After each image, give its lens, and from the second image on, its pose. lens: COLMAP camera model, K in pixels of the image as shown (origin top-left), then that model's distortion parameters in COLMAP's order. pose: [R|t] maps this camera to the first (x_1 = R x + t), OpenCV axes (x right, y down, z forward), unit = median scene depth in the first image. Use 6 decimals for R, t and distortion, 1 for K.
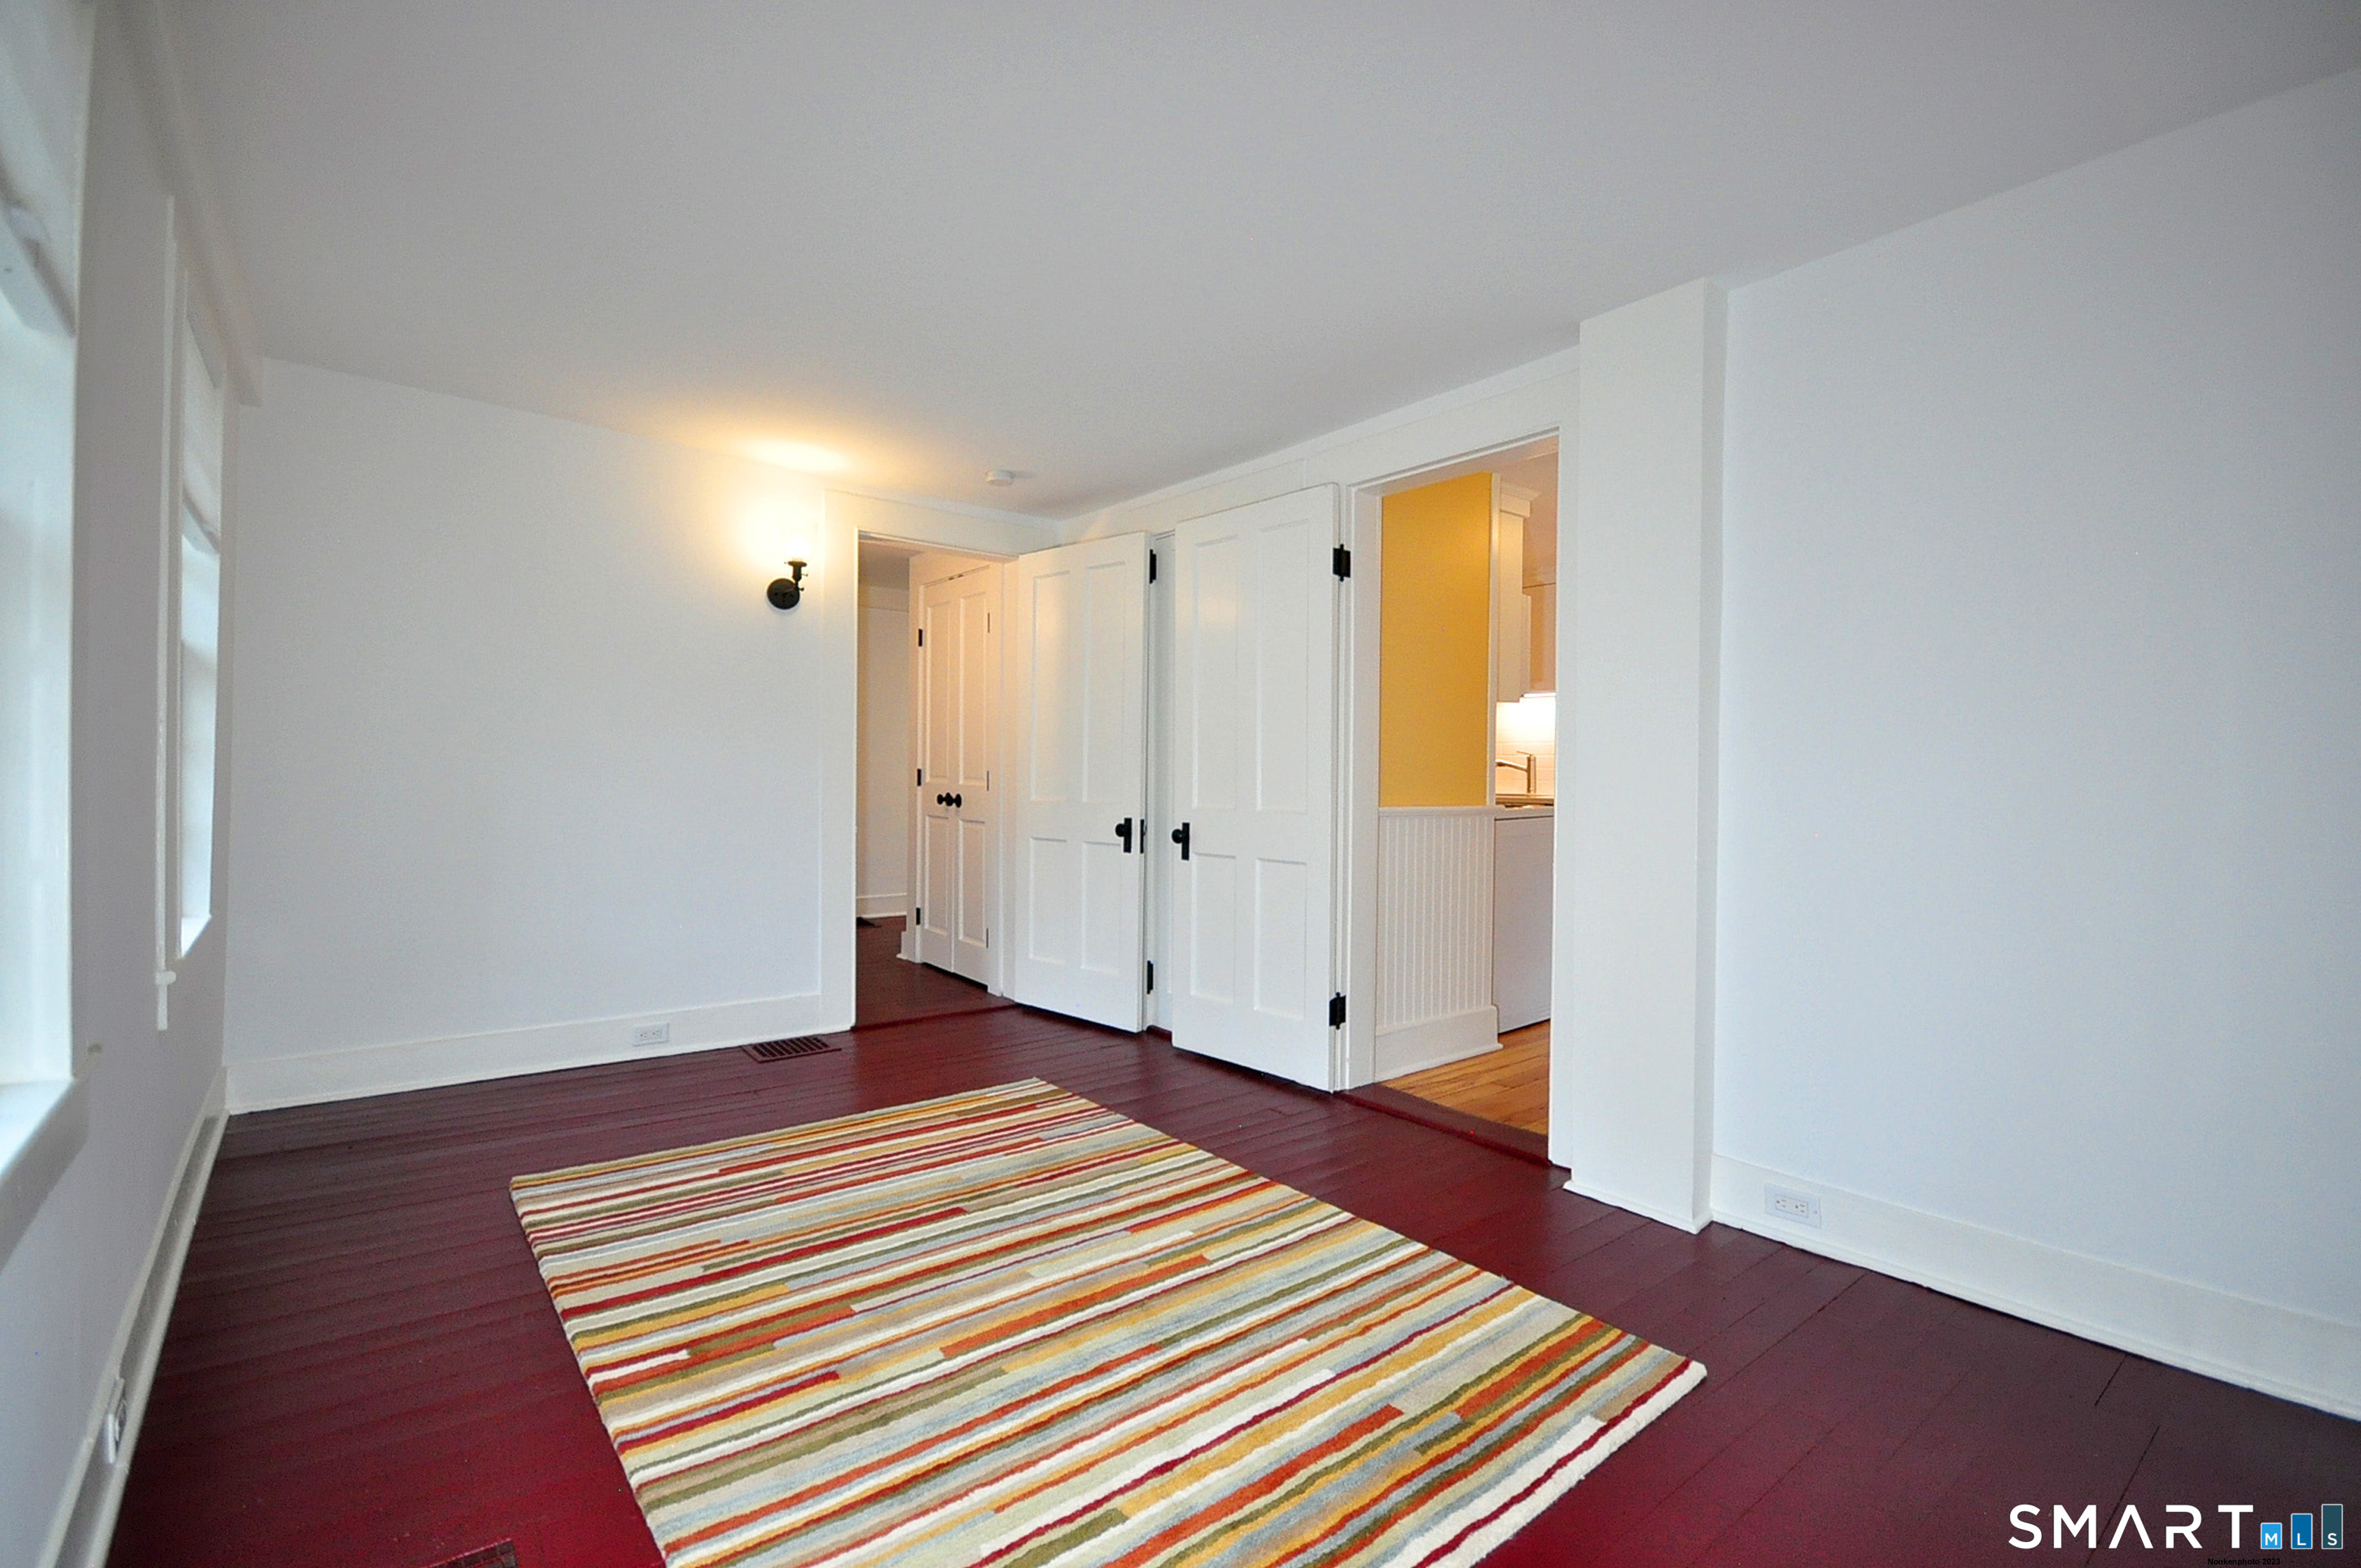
lens RADIAL K [[1038.1, 0, 1181.0], [0, 1038.1, 770.1], [0, 0, 1]] dist [0.006122, -0.000594]
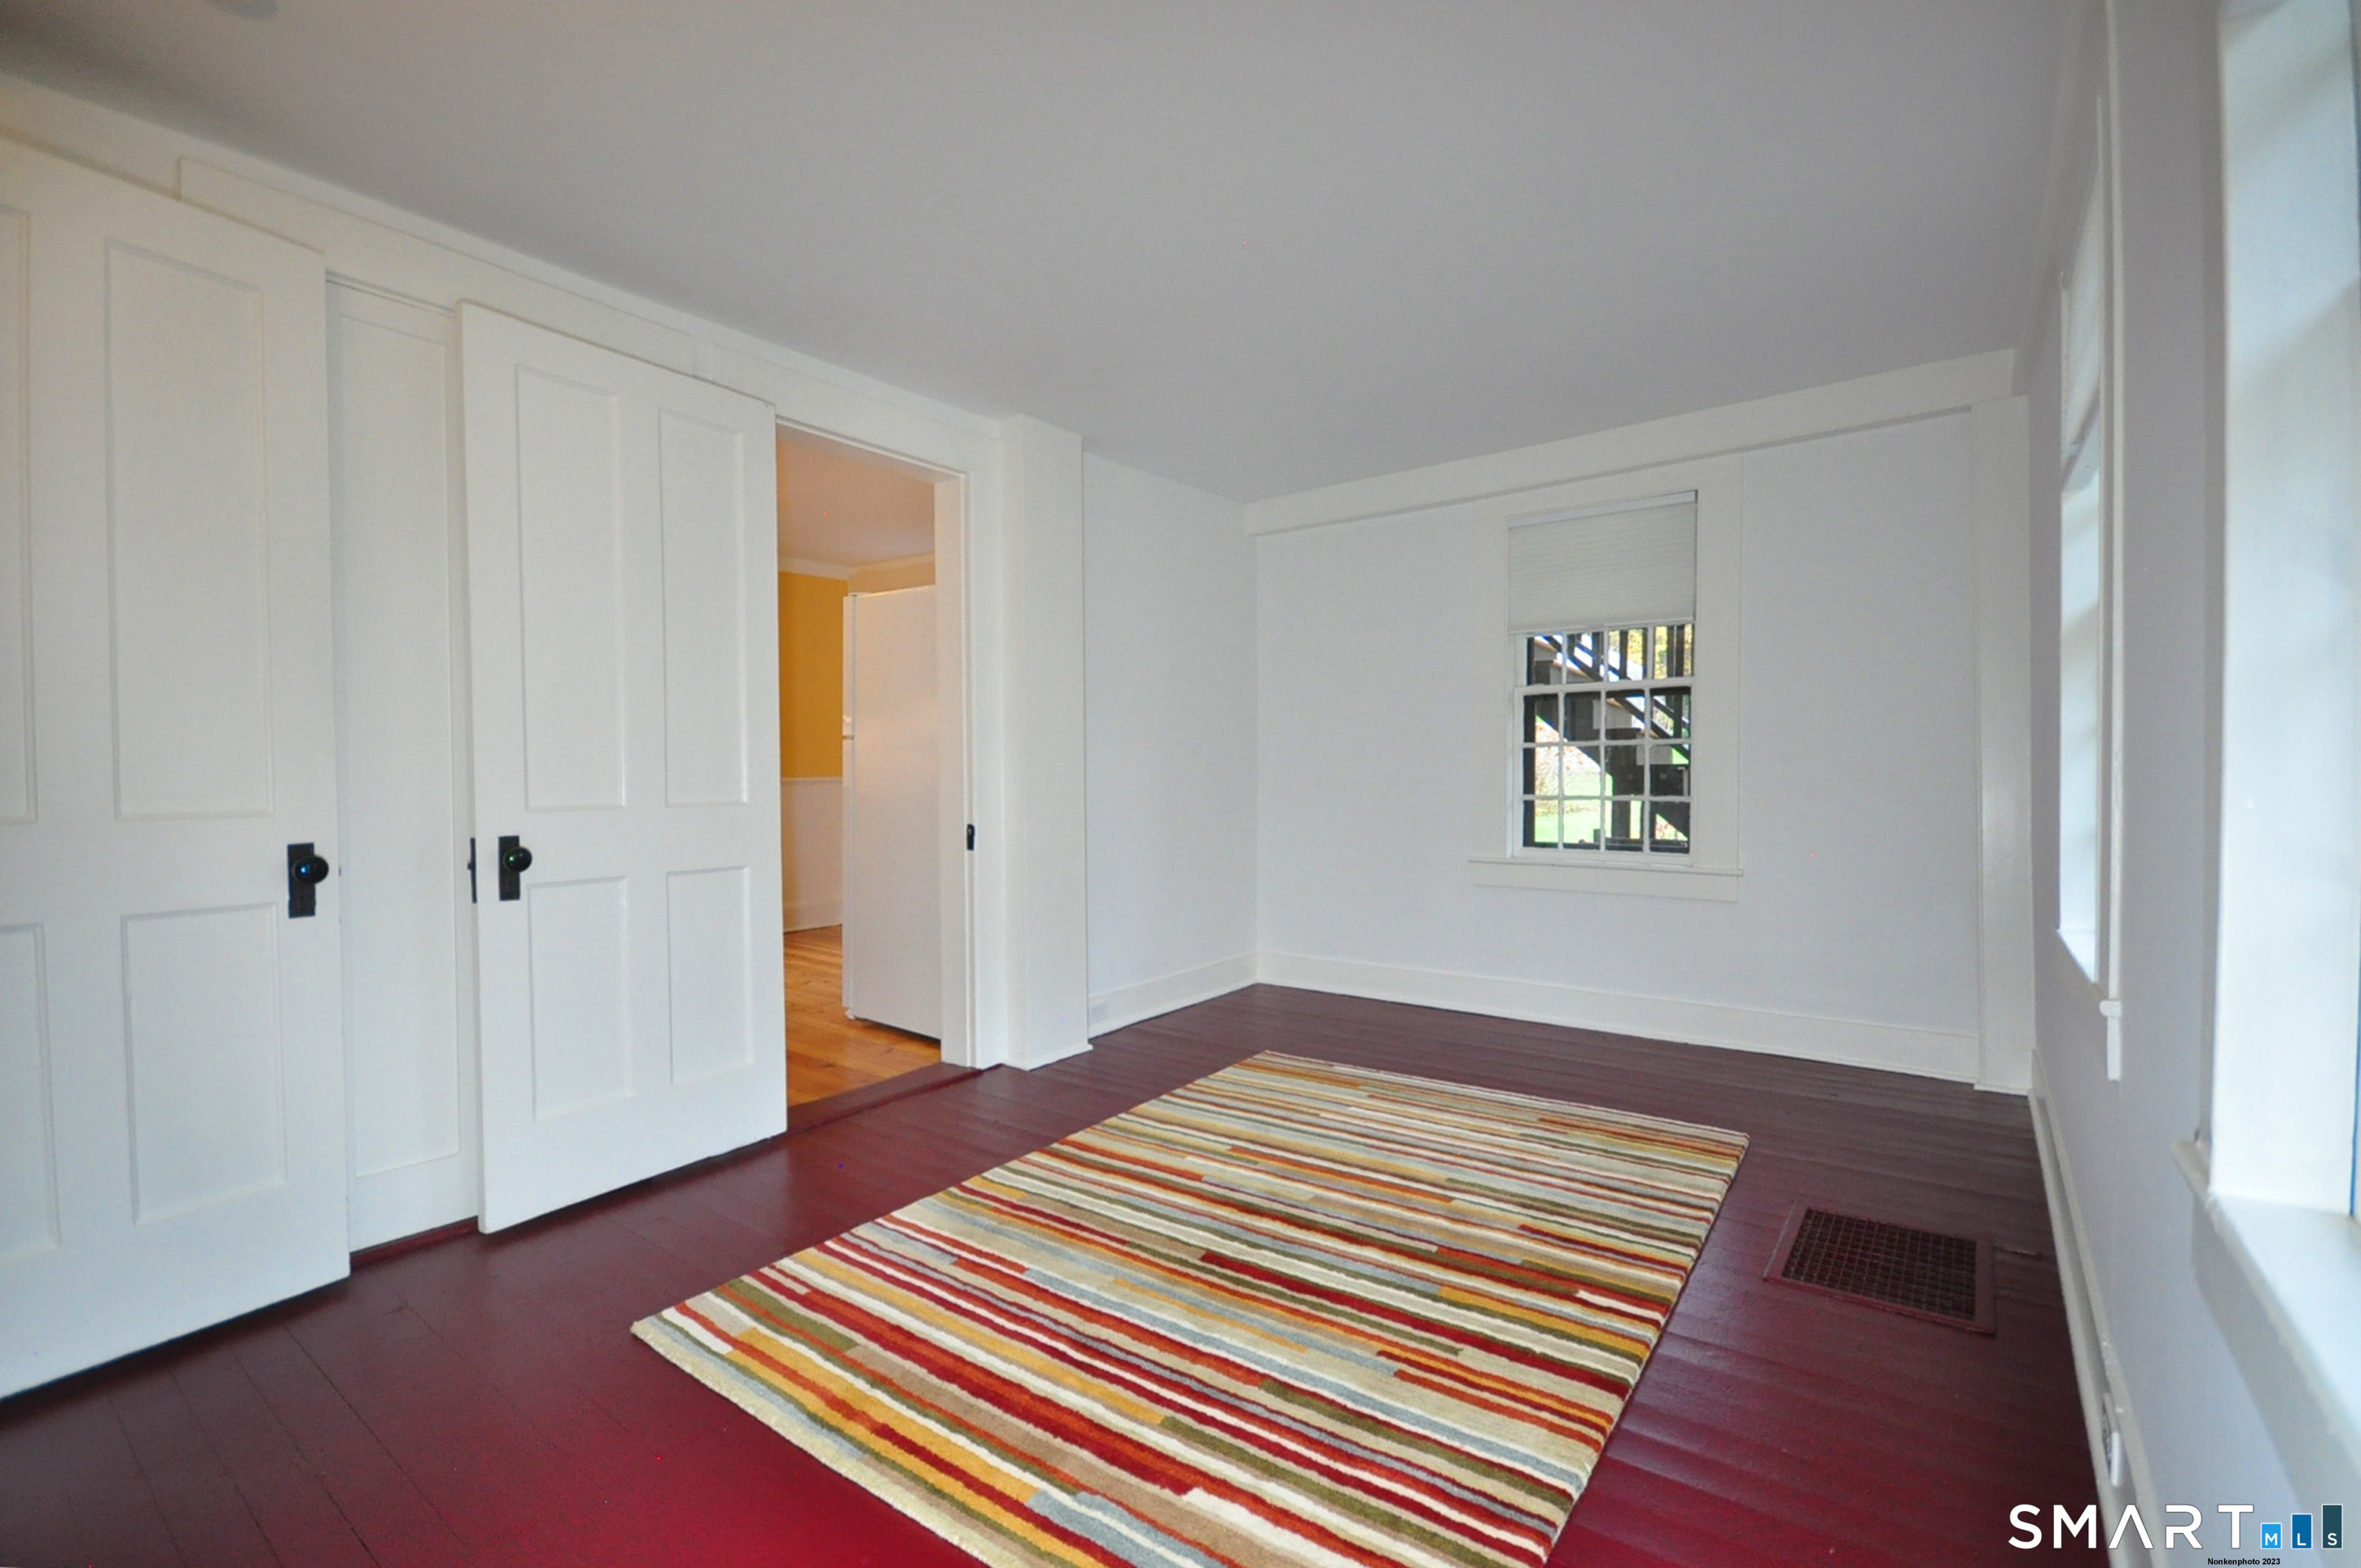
lens RADIAL K [[1038.1, 0, 1178.3], [0, 1038.1, 783.9], [0, 0, 1]] dist [0.006122, -0.000594]
pose [[-0.242537, -0.014426, 0.970035, -1.022400], [0.008230, 0.999823, 0.016927, 0.018048], [-0.970107, 0.012089, -0.242375, 1.211274]]
